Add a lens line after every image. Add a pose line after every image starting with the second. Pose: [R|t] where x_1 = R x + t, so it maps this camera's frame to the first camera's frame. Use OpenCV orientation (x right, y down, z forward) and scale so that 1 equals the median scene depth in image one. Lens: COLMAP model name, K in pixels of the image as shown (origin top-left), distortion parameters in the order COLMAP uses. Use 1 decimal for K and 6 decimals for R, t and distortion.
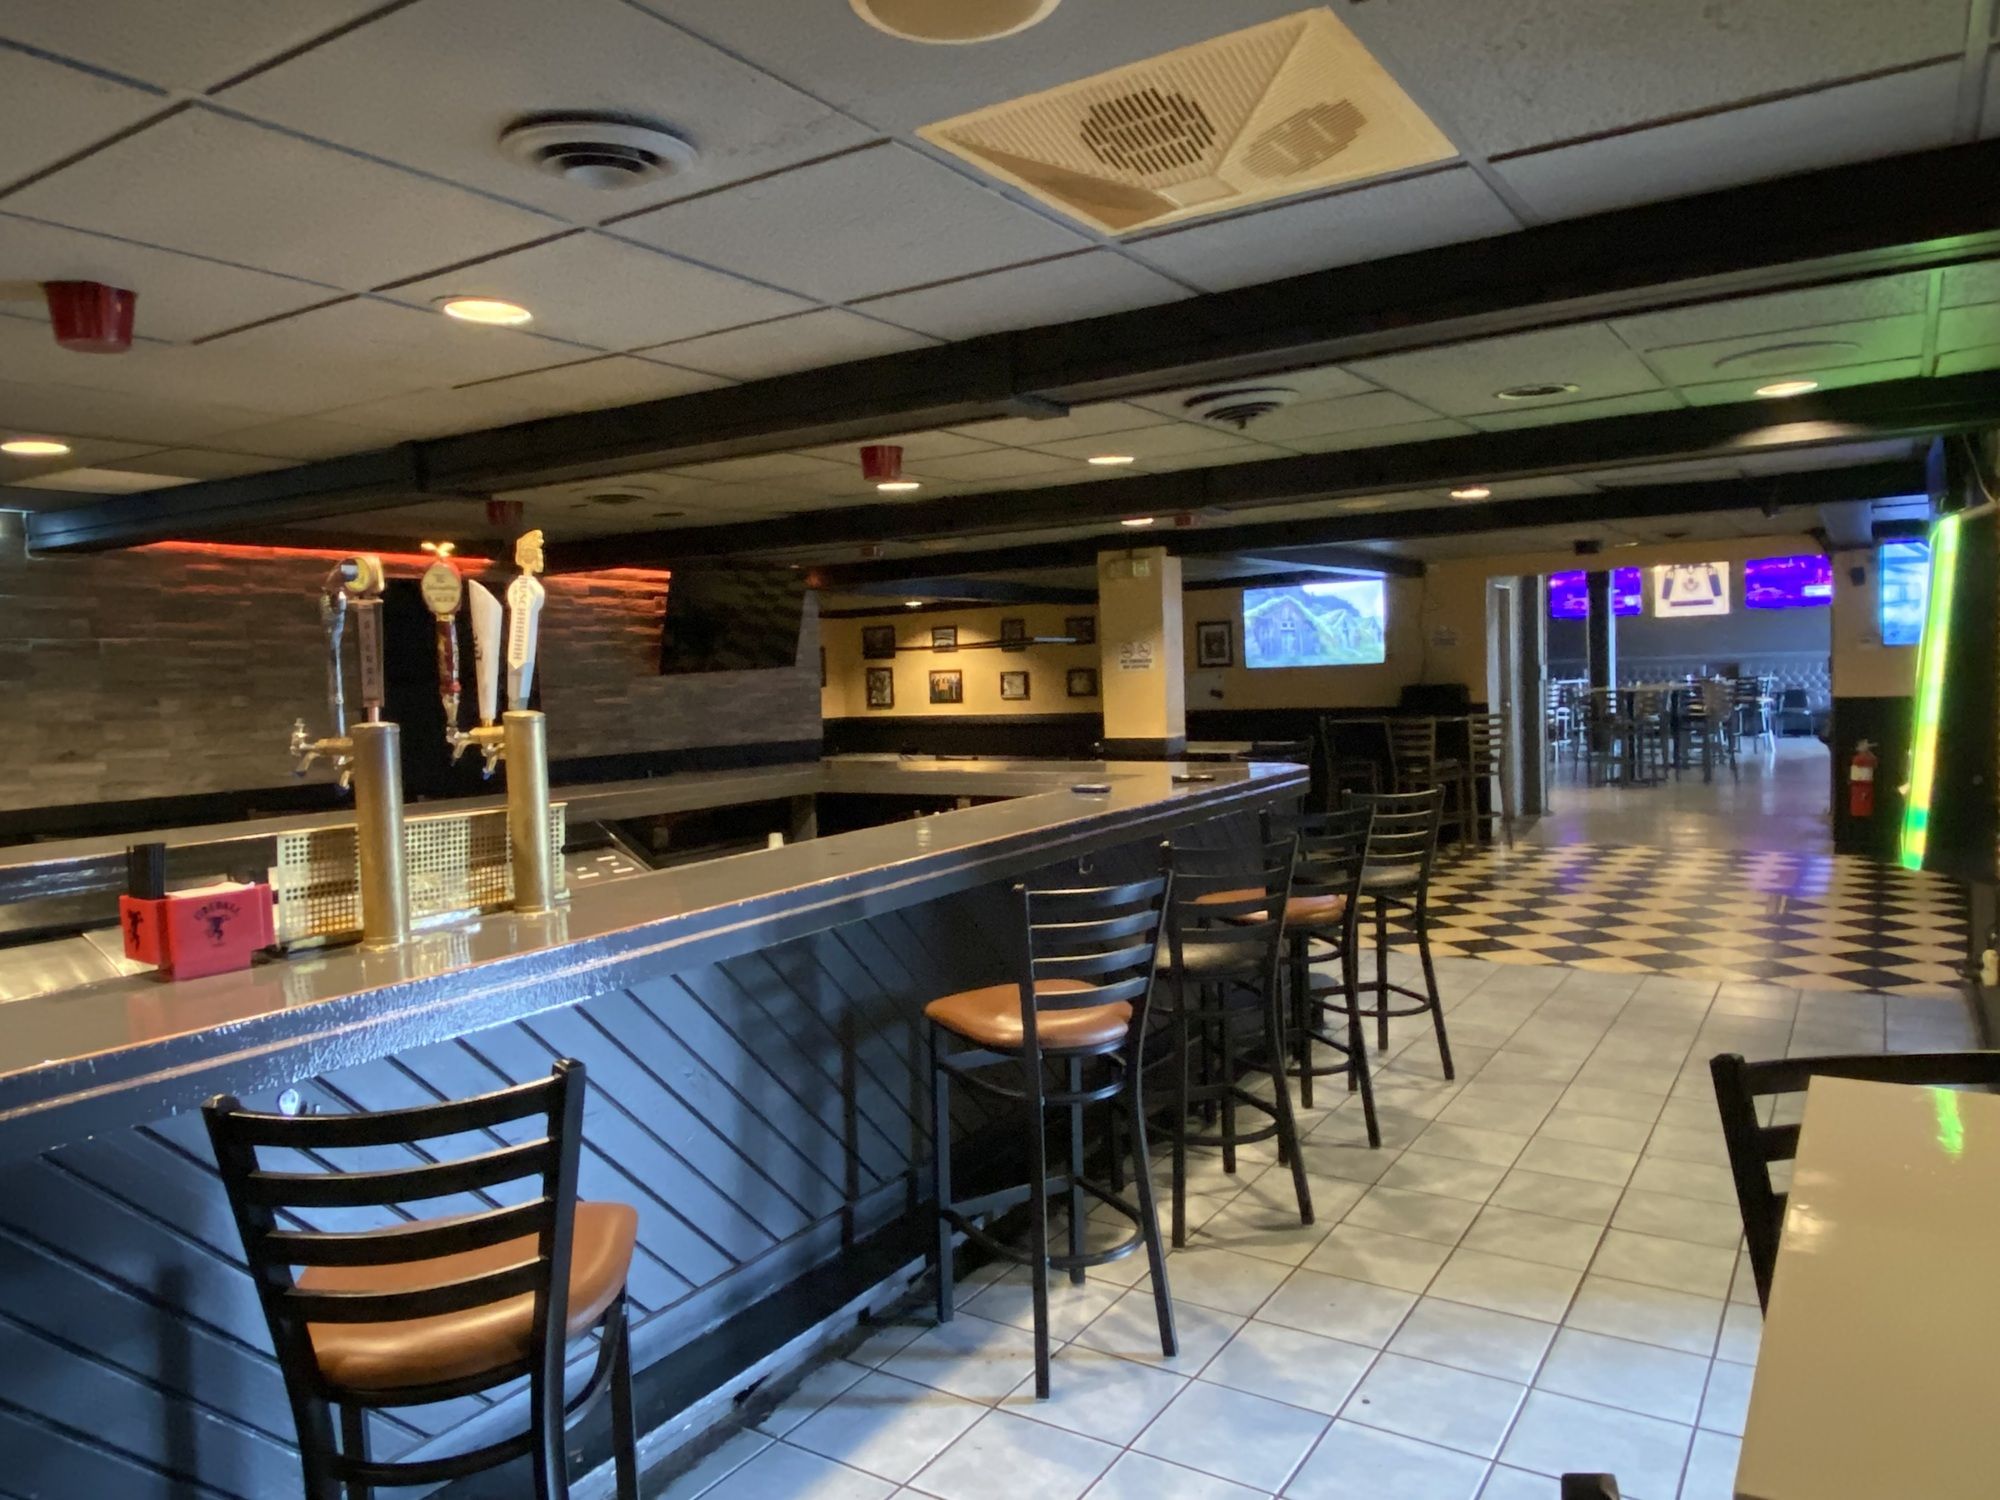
lens RADIAL K [[1371.8, 0, 1000.0], [0, 1371.8, 750.0], [0, 0, 1]] dist [-0.001692, -0.000242]
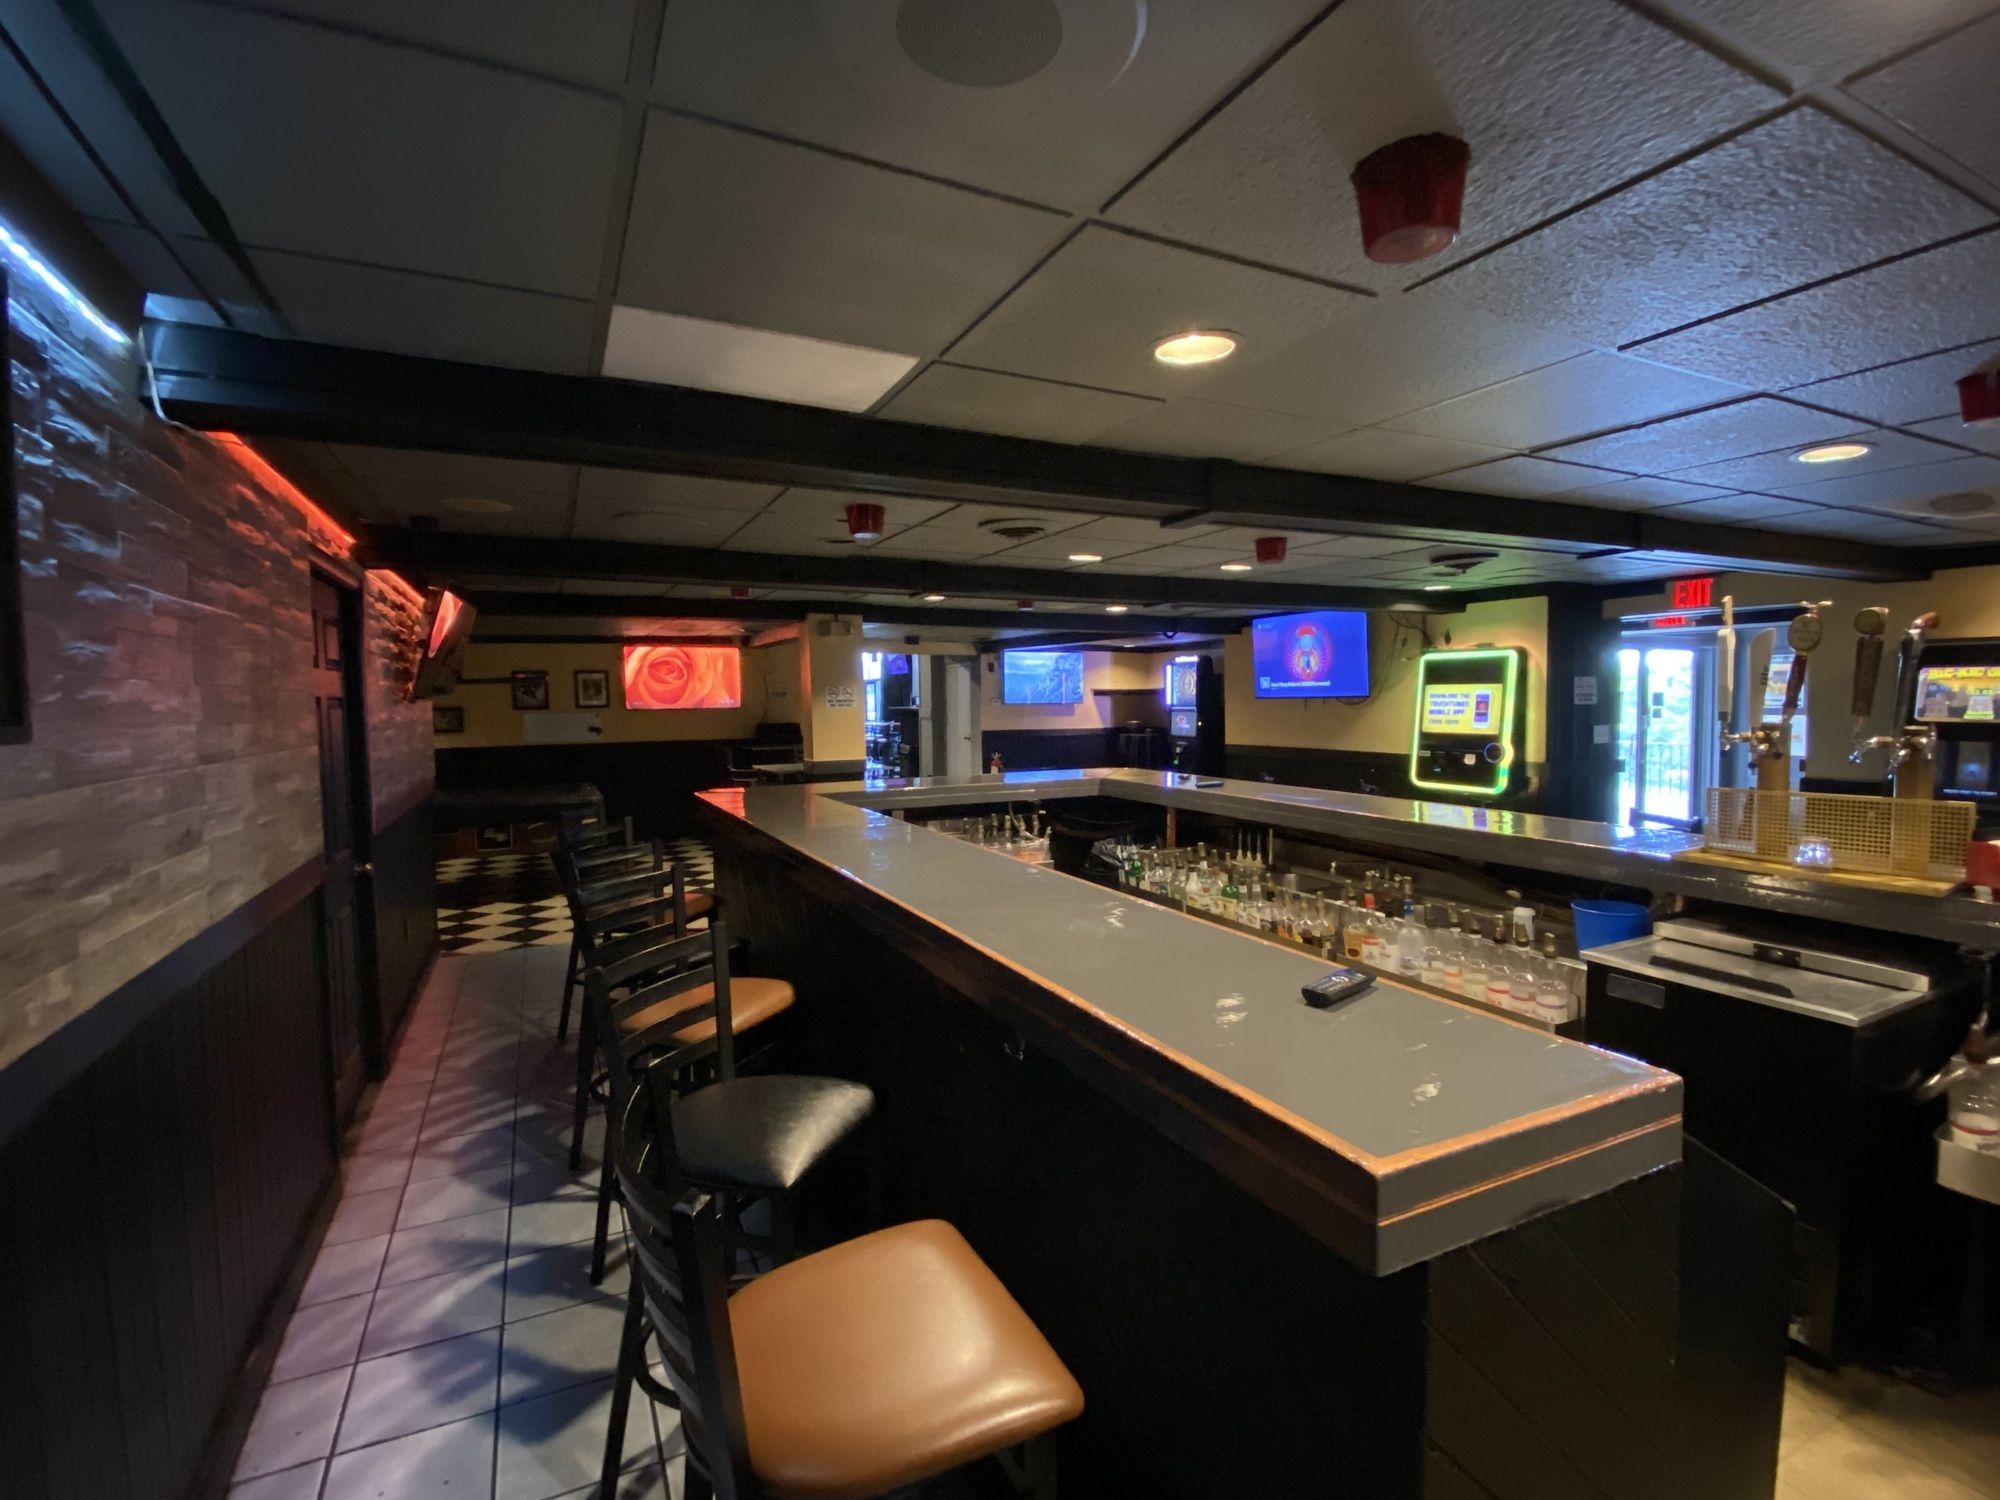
lens RADIAL K [[900.5, 0, 1000.0], [0, 900.5, 750.0], [0, 0, 1]] dist [-0.000935, -0.000176]
pose [[0.500965, -0.017534, 0.865290, -0.459395], [0.038115, 0.999272, -0.001818, -0.010259], [-0.864628, 0.033892, 0.501269, 0.374572]]
